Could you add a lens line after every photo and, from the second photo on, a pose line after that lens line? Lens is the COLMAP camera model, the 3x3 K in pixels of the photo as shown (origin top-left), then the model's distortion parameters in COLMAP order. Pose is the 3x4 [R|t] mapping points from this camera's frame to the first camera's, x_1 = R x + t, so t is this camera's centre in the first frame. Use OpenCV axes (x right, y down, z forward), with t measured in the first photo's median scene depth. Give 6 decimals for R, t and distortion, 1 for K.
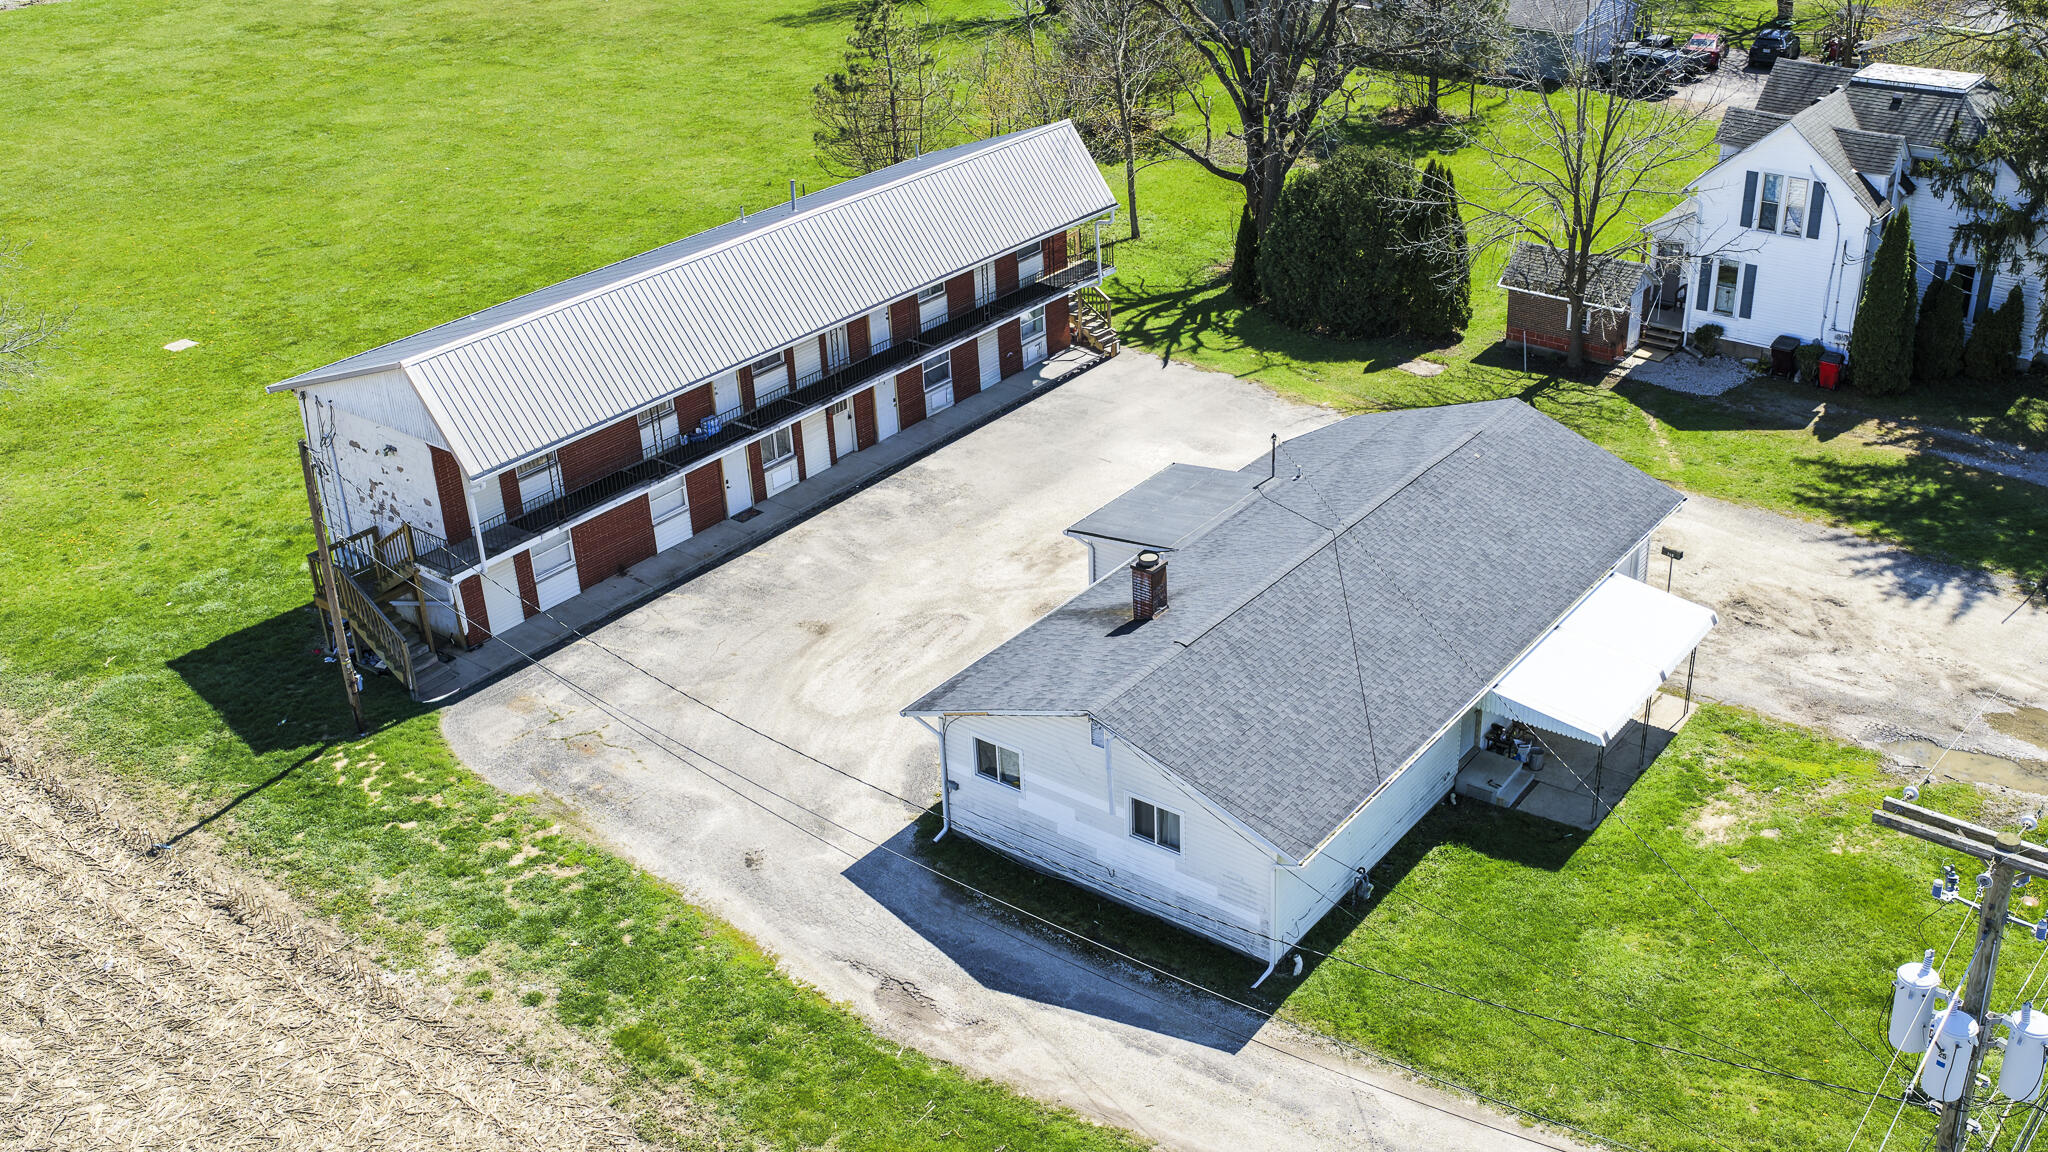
lens RADIAL K [[1947.8, 0, 1159.2], [0, 1947.8, 578.6], [0, 0, 1]] dist [-0.006084, 0.022825]
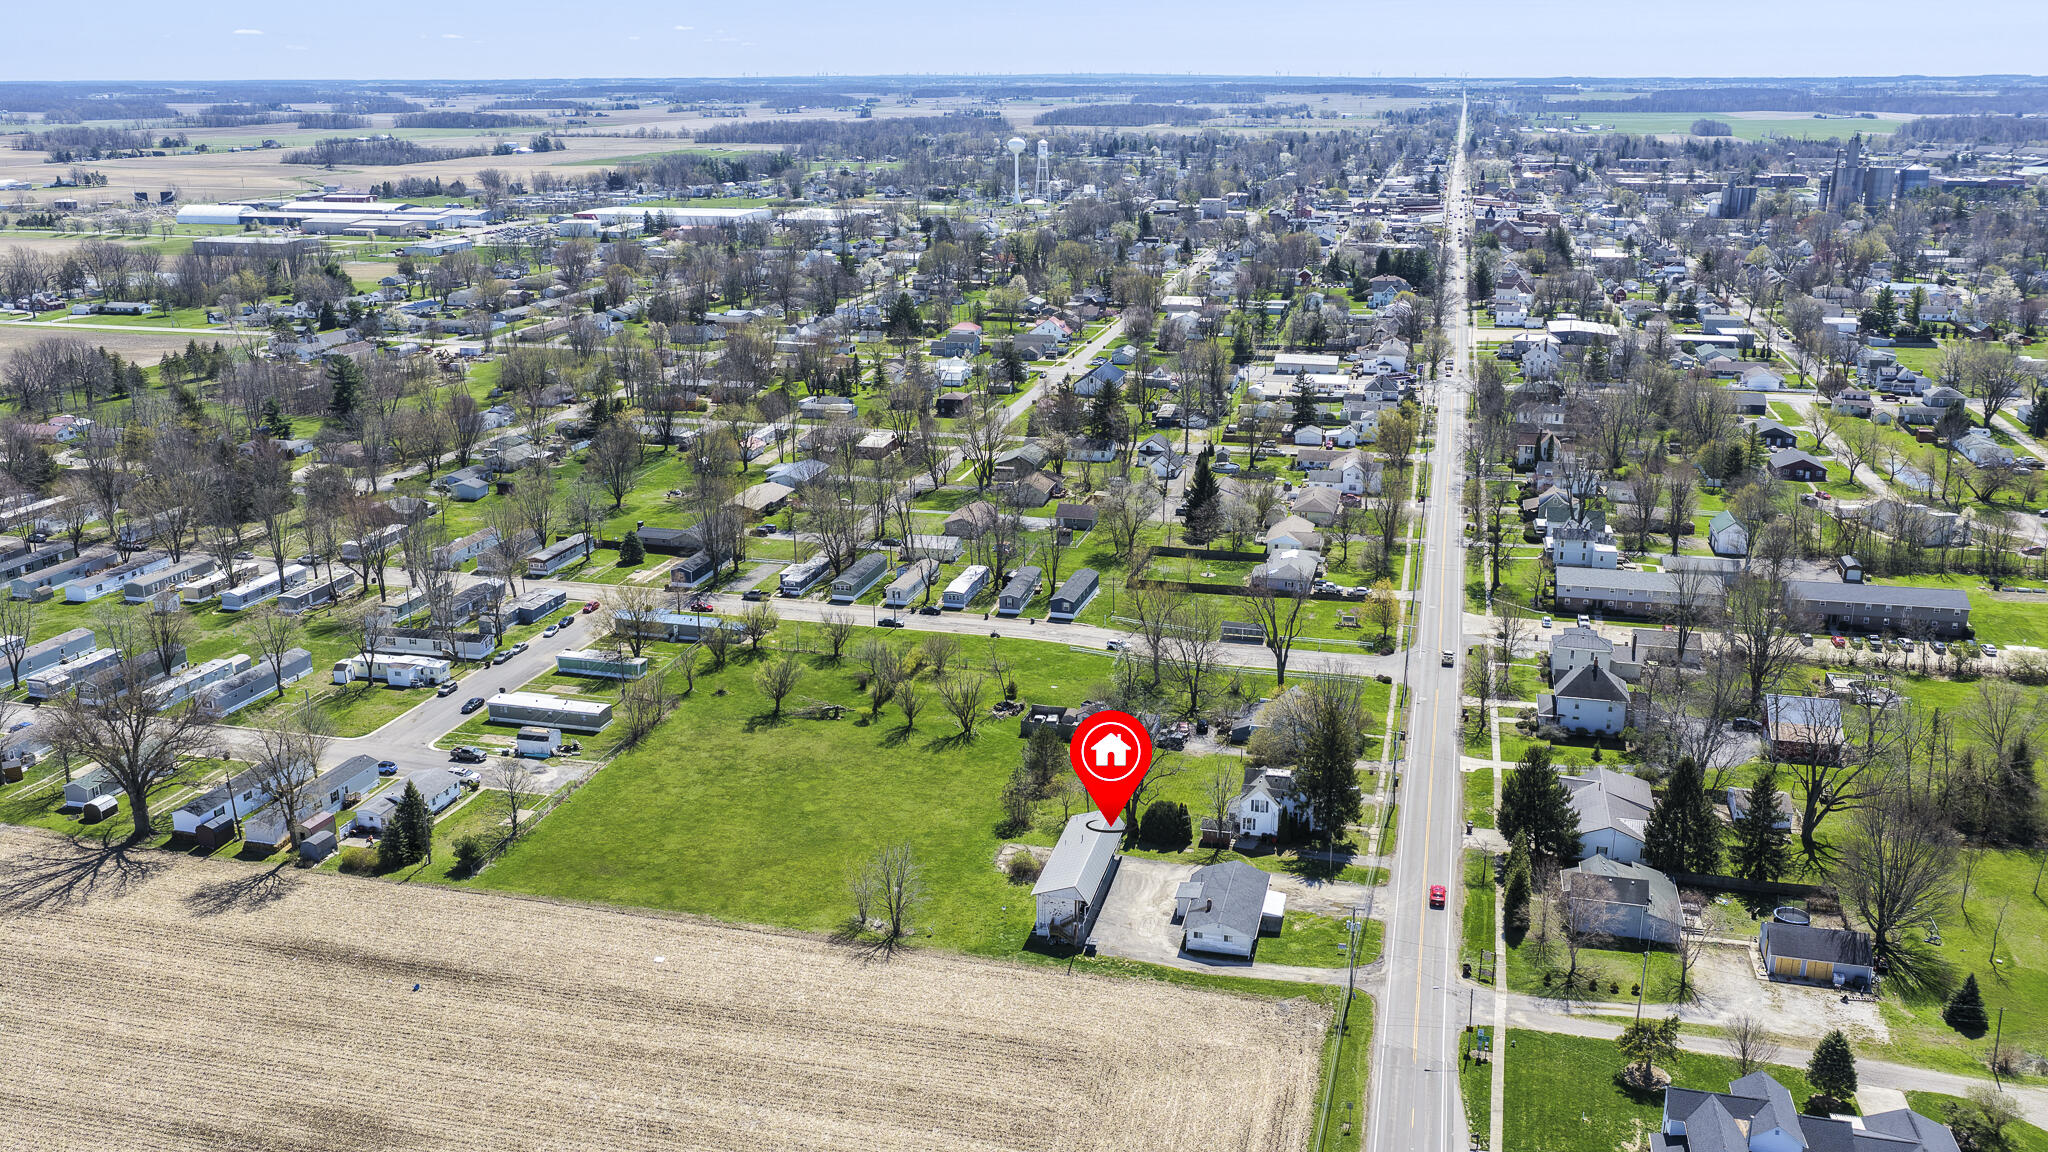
lens RADIAL K [[1682.9, 0, 1018.3], [0, 1682.9, 636.8], [0, 0, 1]] dist [-0.004439, 0.015683]
pose [[0.936619, -0.103931, 0.334579, -1.862458], [0.159331, 0.976874, -0.142584, -0.129162], [-0.312022, 0.186856, 0.931519, -3.228044]]
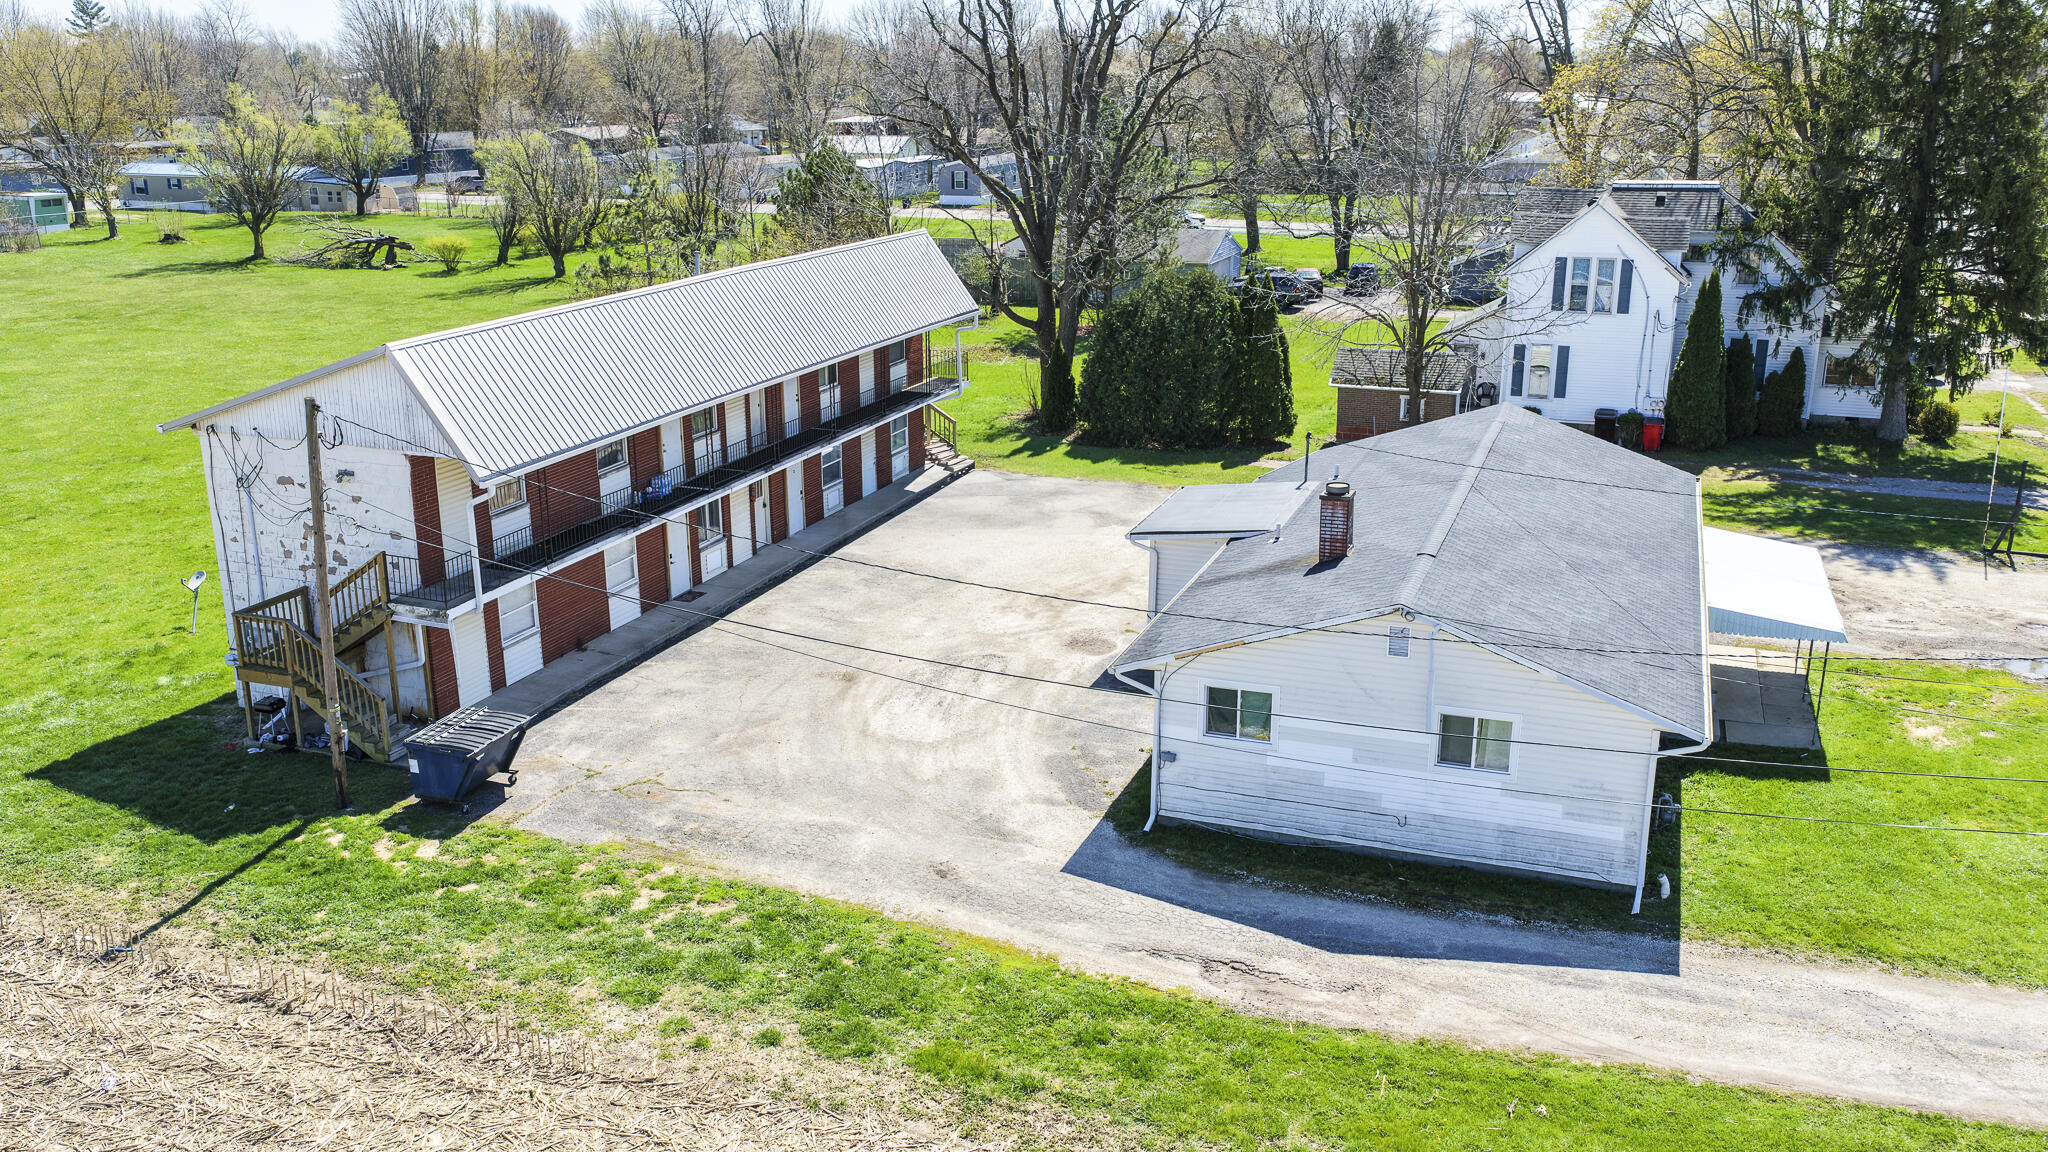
lens RADIAL K [[1682.9, 0, 1018.3], [0, 1682.9, 636.8], [0, 0, 1]] dist [-0.004439, 0.015683]
pose [[0.968826, -0.071915, 0.237074, -0.272135], [0.109480, 0.982712, -0.149301, 0.126876], [-0.222239, 0.170602, 0.959951, 0.255083]]
